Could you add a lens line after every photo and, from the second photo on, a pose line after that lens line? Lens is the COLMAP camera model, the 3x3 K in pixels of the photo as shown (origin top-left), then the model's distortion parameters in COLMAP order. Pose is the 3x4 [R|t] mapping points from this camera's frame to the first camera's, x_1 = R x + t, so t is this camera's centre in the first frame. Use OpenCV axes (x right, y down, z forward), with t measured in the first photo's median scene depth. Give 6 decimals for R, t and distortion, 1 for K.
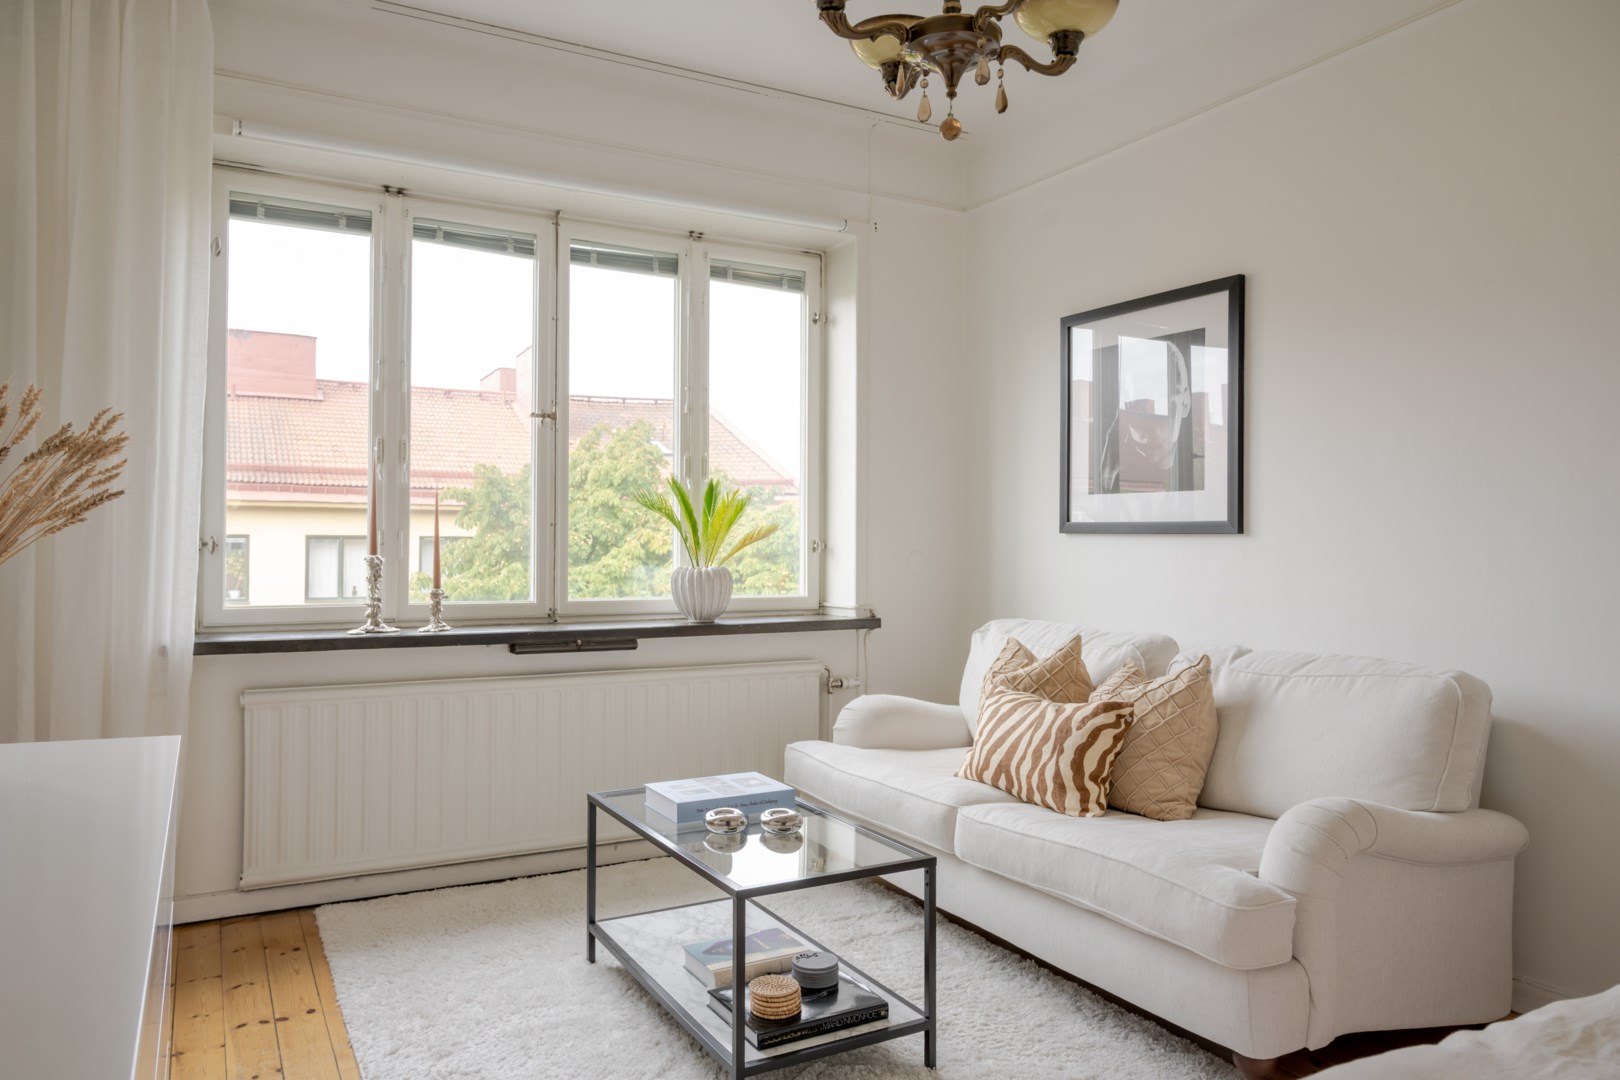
lens RADIAL K [[1084.4, 0, 806.4], [0, 1084.4, 539.2], [0, 0, 1]] dist [-0.004709, 0.000149]
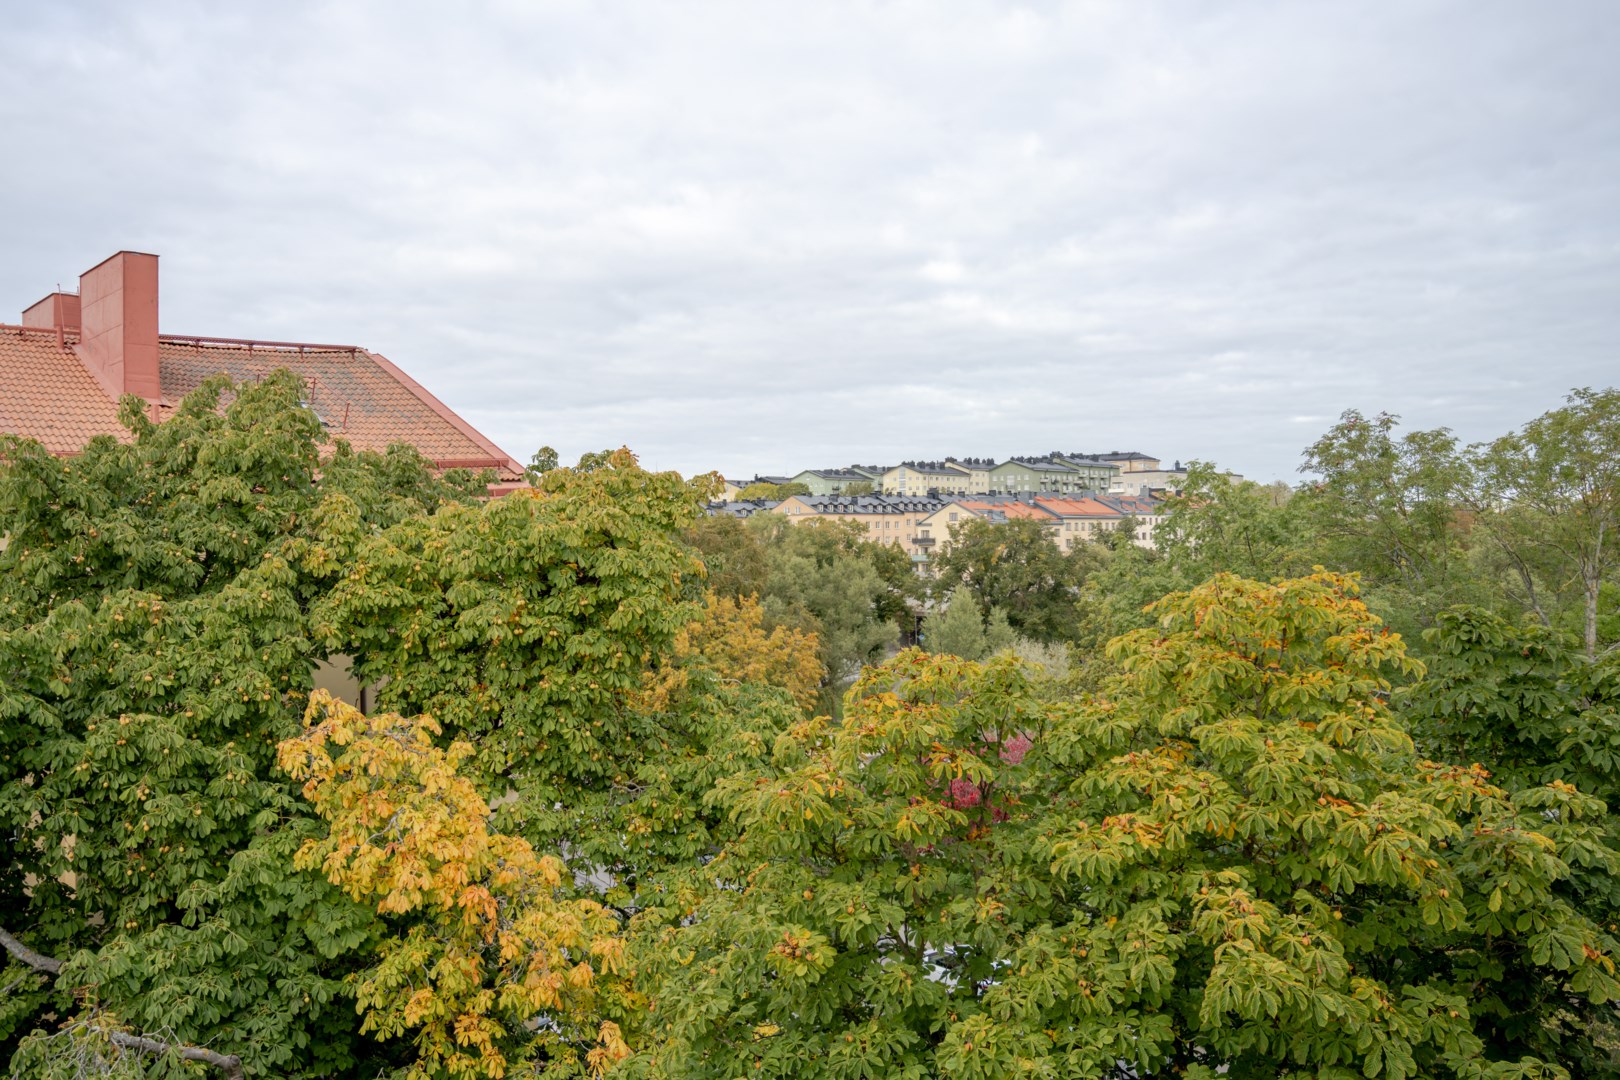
lens RADIAL K [[1351.7, 0, 811.6], [0, 1351.7, 532.8], [0, 0, 1]] dist [0.001336, -0.007825]
pose [[0.973965, -0.013230, 0.226313, -0.031123], [0.013074, 0.999912, 0.002186, -0.010285], [-0.226322, 0.000830, 0.974052, 0.147259]]
